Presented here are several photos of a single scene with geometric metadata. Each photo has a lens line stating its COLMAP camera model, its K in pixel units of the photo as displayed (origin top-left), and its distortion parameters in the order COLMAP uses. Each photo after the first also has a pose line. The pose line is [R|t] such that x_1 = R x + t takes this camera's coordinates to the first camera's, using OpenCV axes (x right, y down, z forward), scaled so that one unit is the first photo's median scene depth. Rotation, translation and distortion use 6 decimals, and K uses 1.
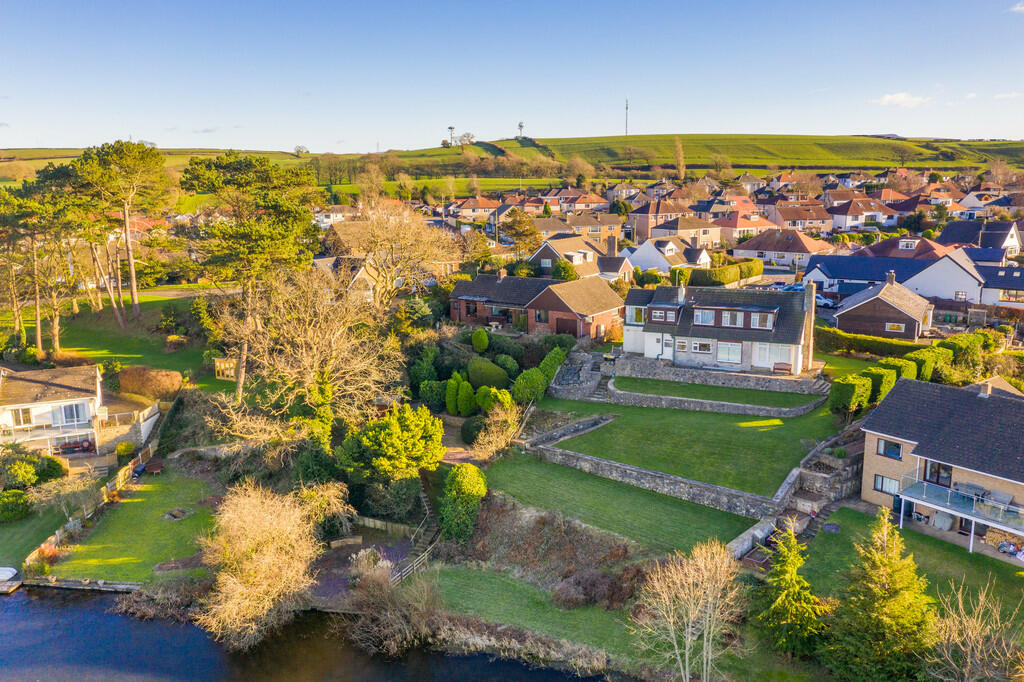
lens RADIAL K [[829.4, 0, 512.0], [0, 829.4, 341.0], [0, 0, 1]] dist [-0.001618, -0.006622]
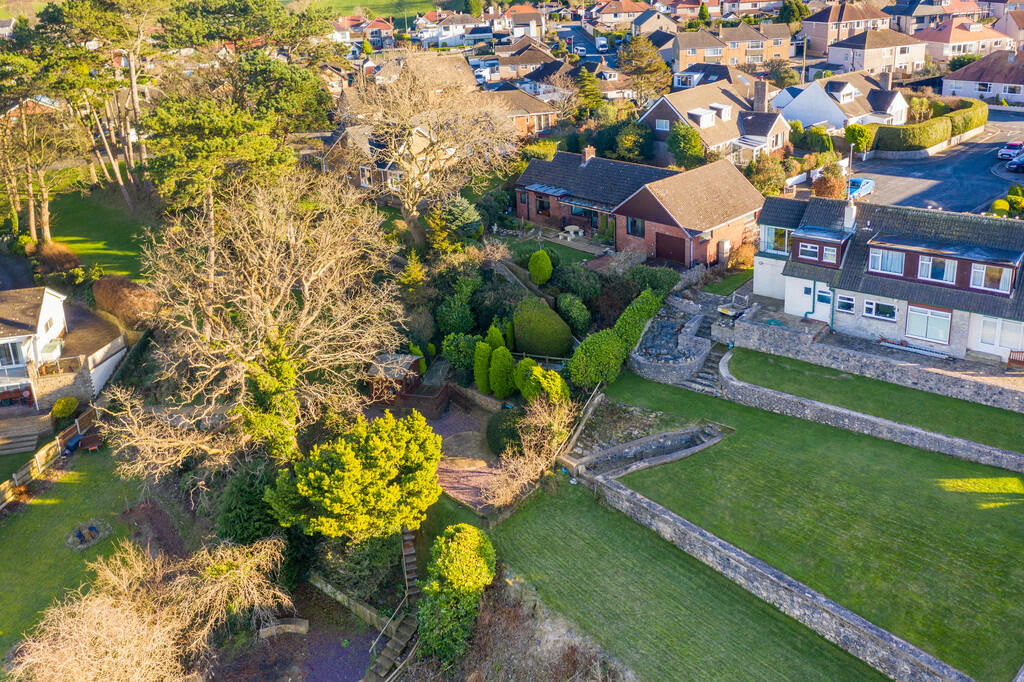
lens RADIAL K [[846.4, 0, 513.3], [0, 846.4, 205.6], [0, 0, 1]] dist [0.004171, 0.004637]
pose [[0.979739, 0.020322, -0.199244, 0.084979], [-0.002256, 0.995895, 0.090484, -0.123550], [0.200265, -0.088201, 0.975764, 0.335978]]
